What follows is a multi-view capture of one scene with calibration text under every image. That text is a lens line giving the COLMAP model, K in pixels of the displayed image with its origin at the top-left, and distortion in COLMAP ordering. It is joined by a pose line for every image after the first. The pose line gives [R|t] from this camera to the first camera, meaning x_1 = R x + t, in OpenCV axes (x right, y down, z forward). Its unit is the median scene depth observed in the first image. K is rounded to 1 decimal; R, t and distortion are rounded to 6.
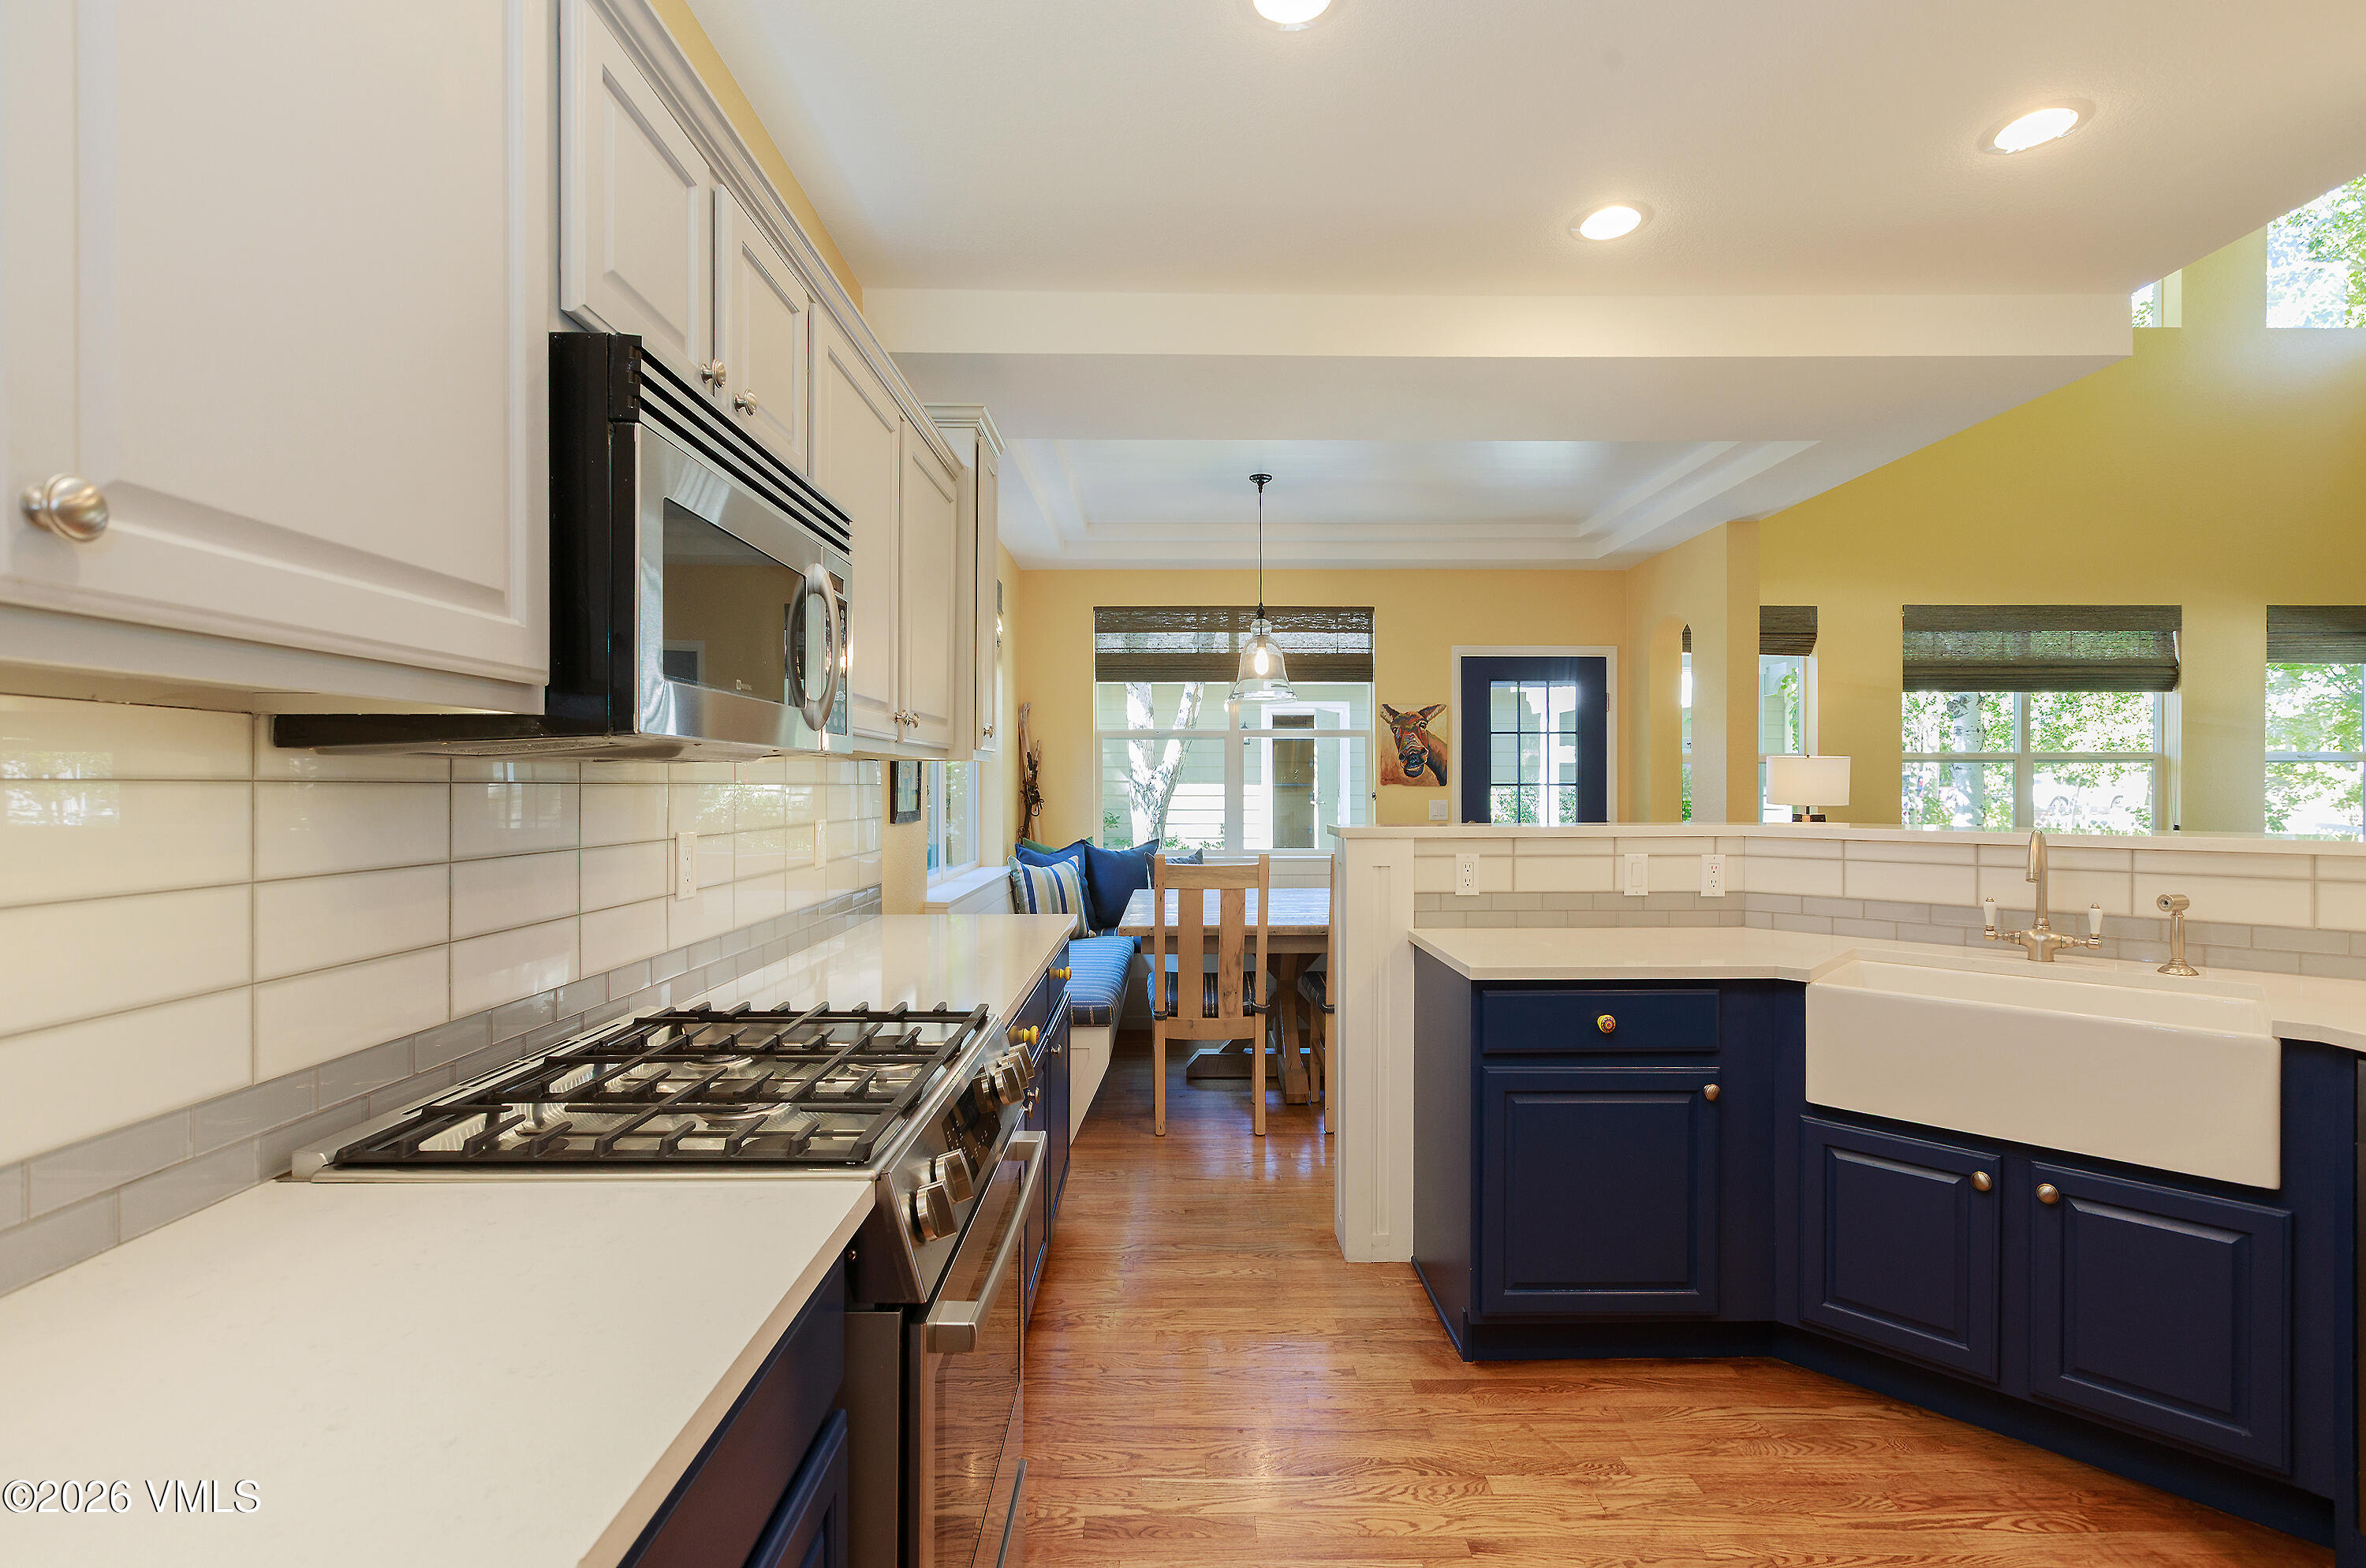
lens RADIAL K [[1043.0, 0, 1183.0], [0, 1043.0, 784.0], [0, 0, 1]] dist [0.001303, 0.000089]
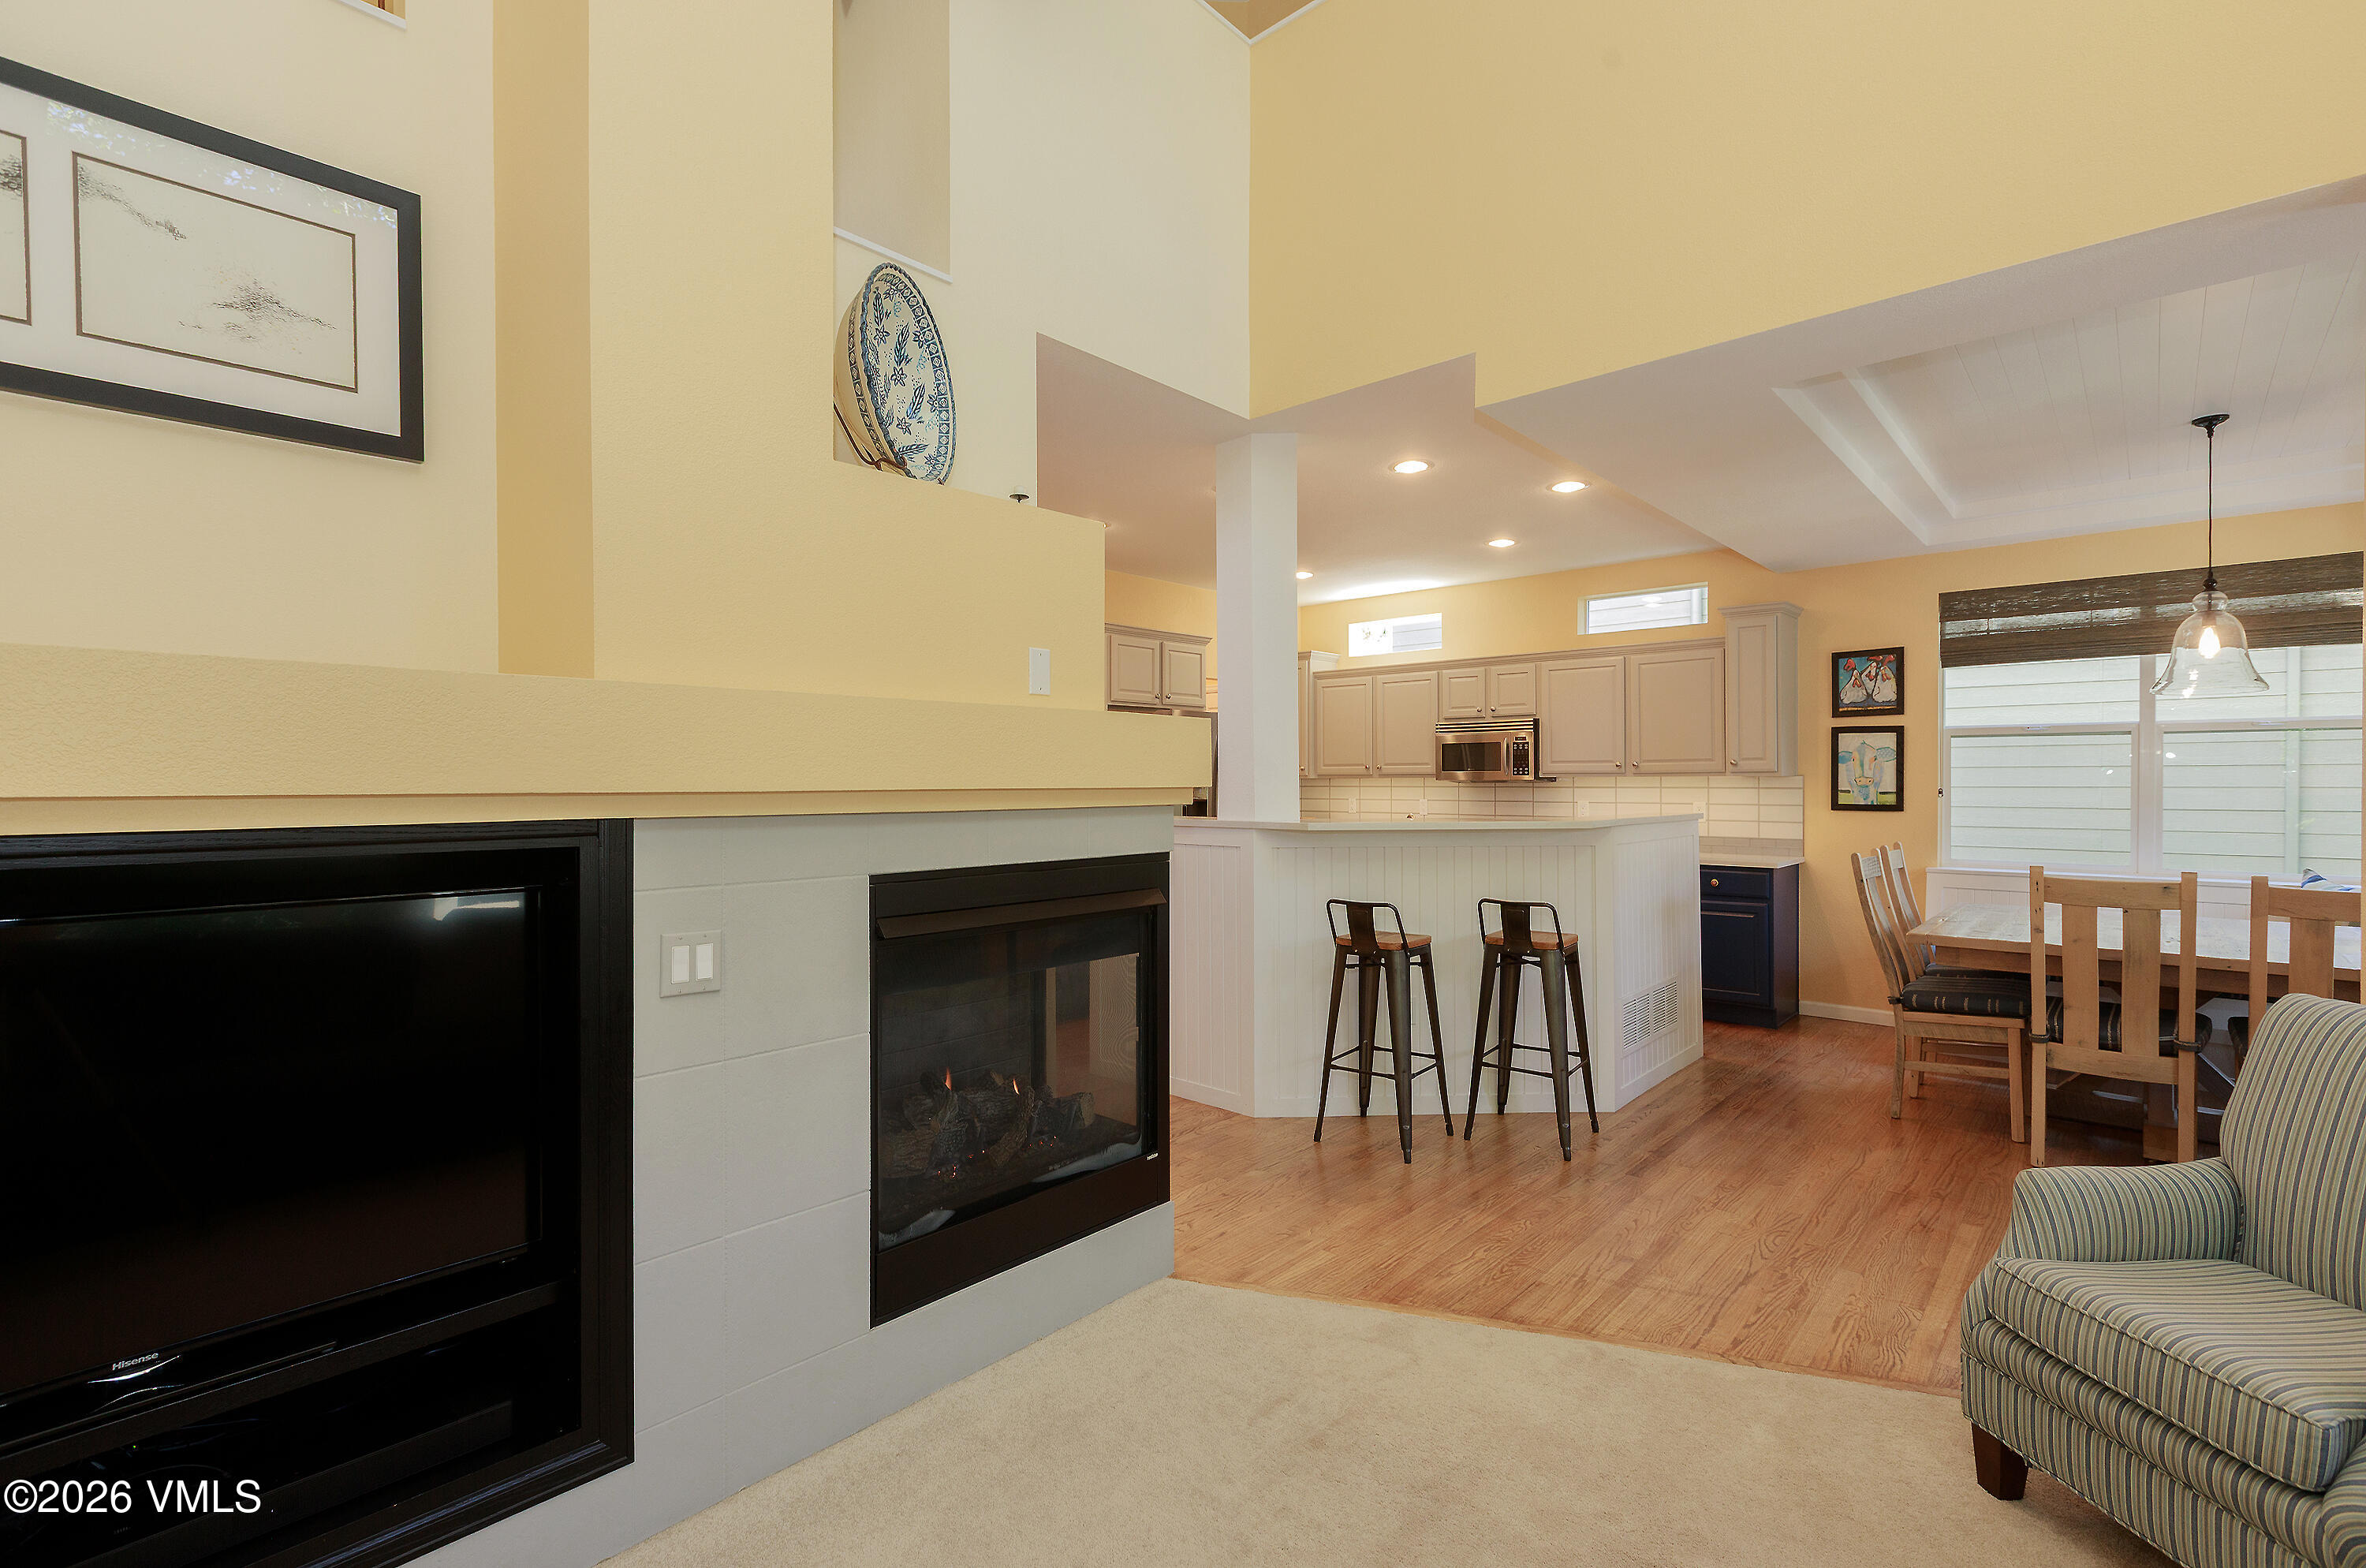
lens RADIAL K [[1051.8, 0, 1188.9], [0, 1051.8, 786.6], [0, 0, 1]] dist [0.002771, -0.000518]
pose [[-0.674872, 0.006676, -0.737905, 0.974180], [0.002713, 0.999975, 0.006566, -0.009326], [0.737930, 0.002429, -0.674873, 0.764376]]
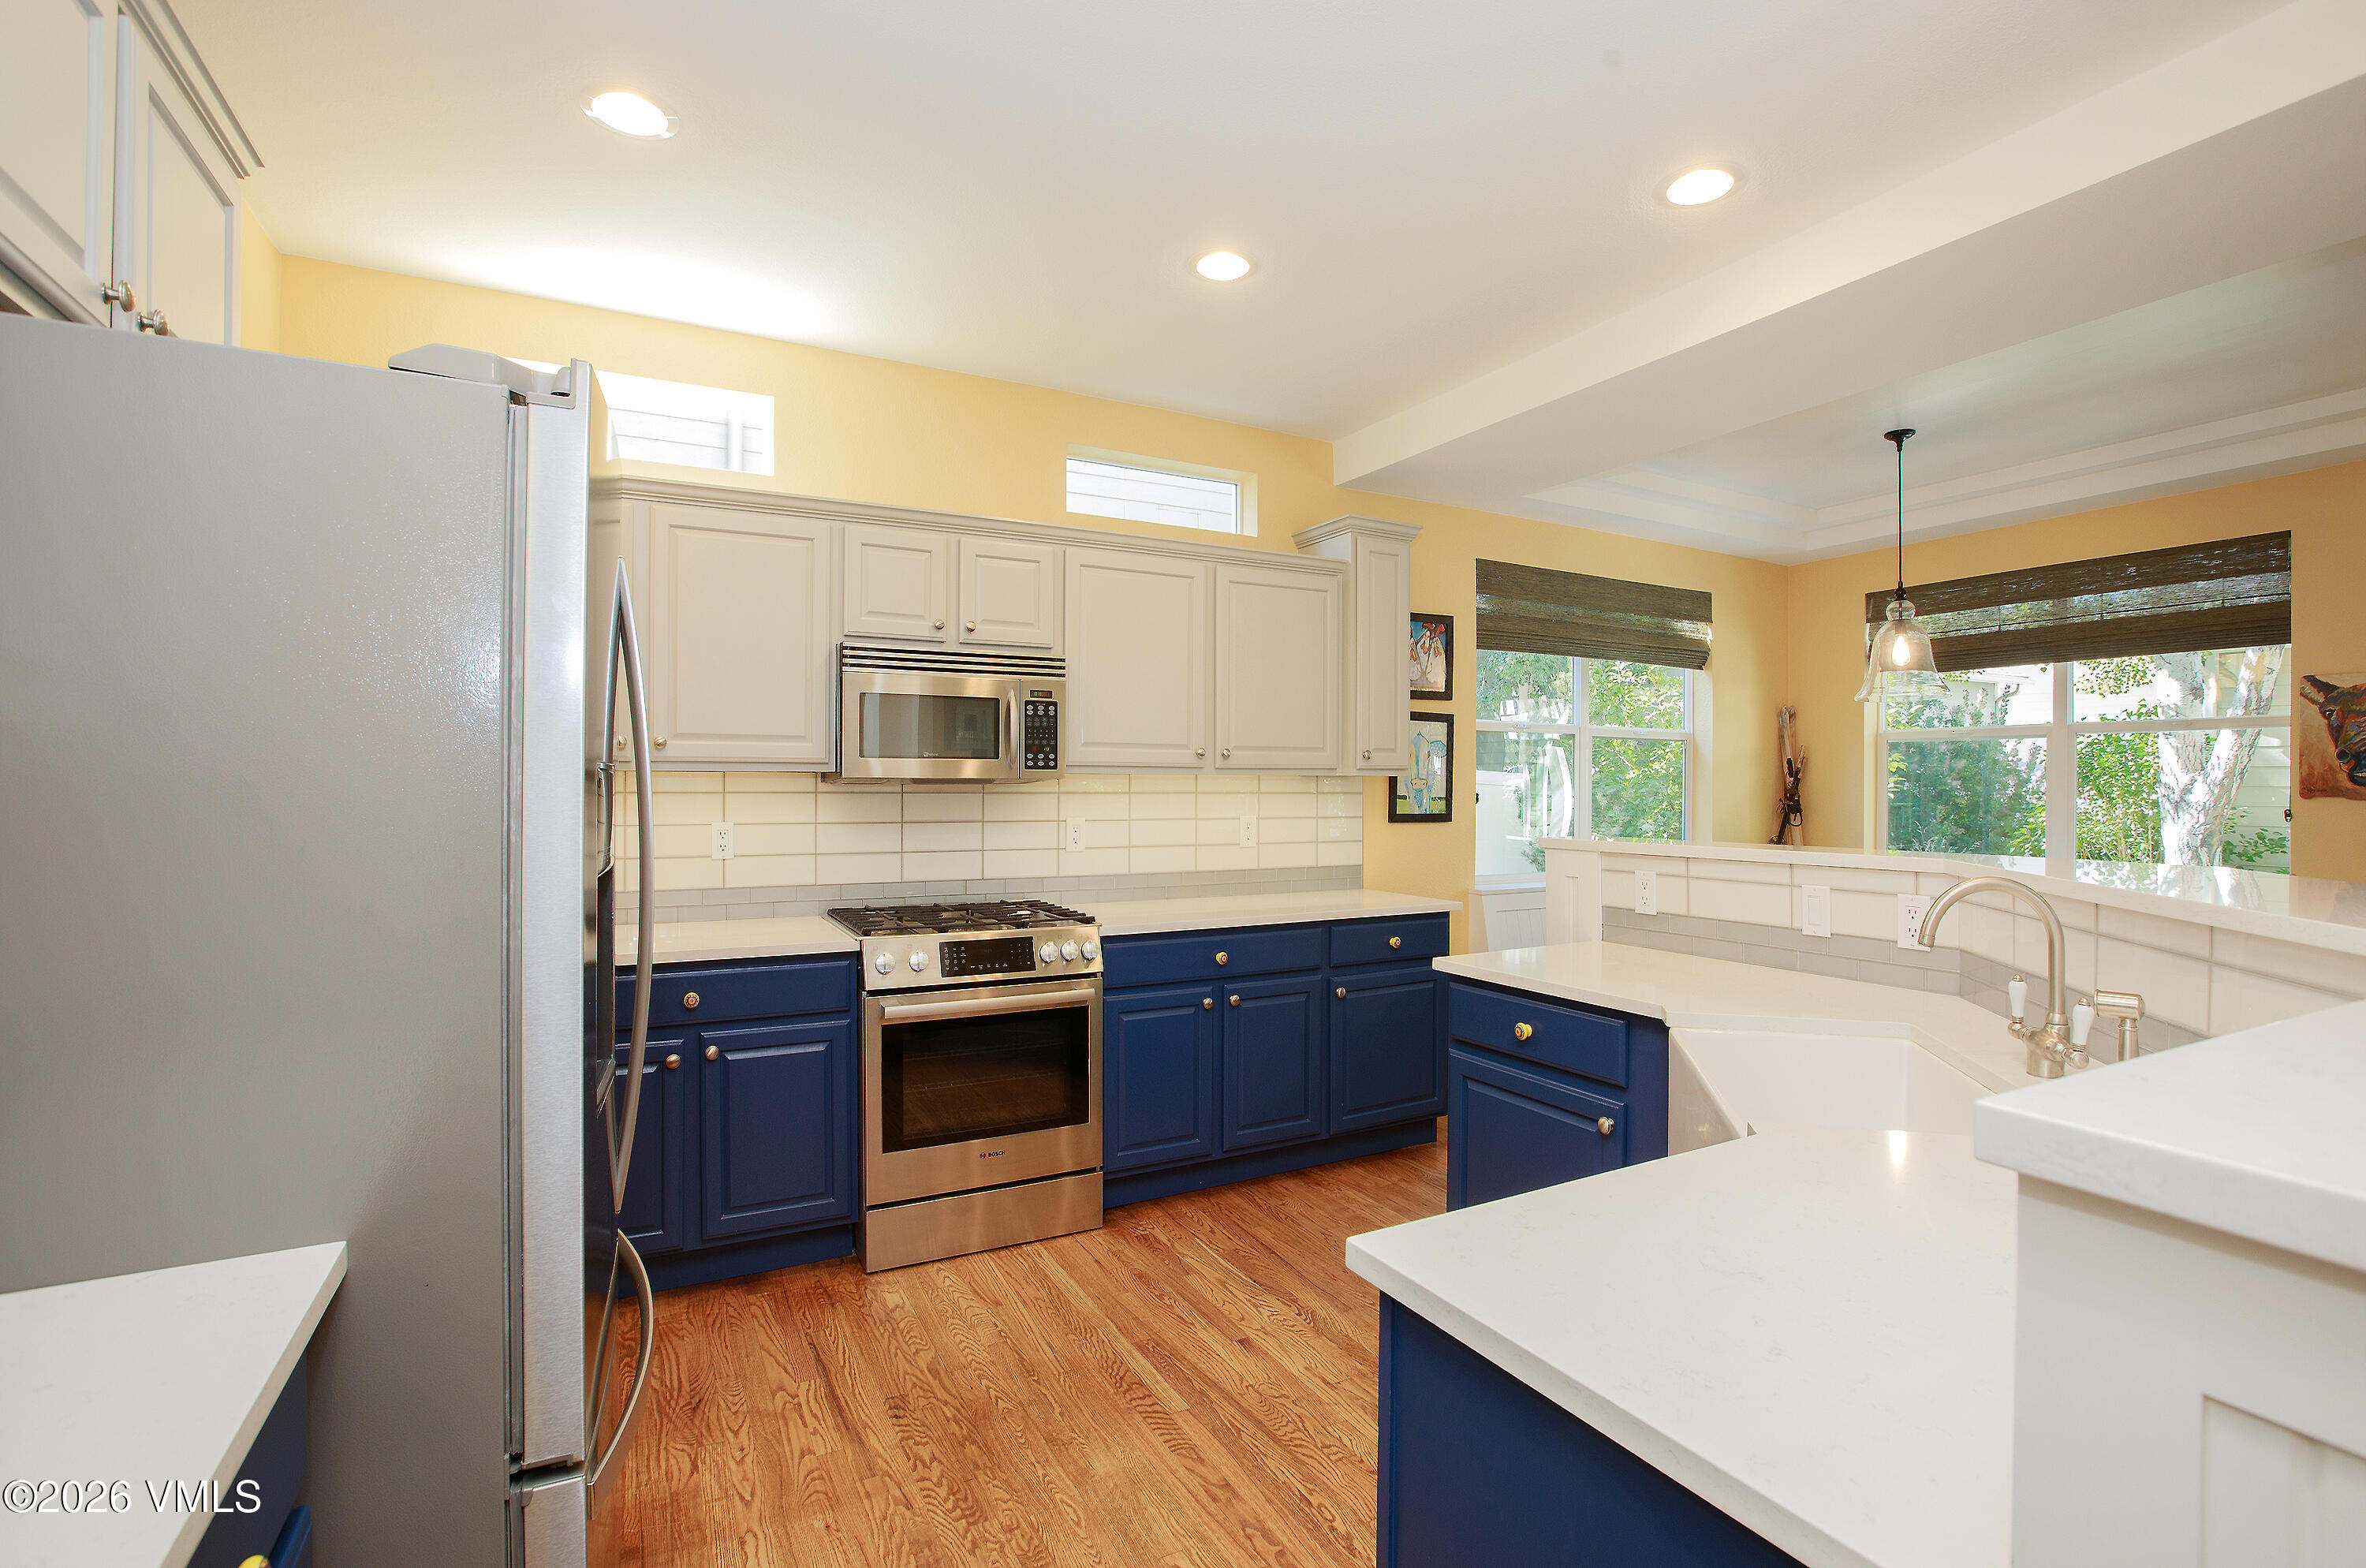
lens RADIAL K [[1075.0, 0, 1202.8], [0, 1075.0, 784.8], [0, 0, 1]] dist [-0.046664, 0.017452]
pose [[0.476431, 0.003331, -0.879205, 0.439211], [-0.003857, 0.999991, 0.001699, -0.006173], [0.879203, 0.002582, 0.476440, 0.077643]]
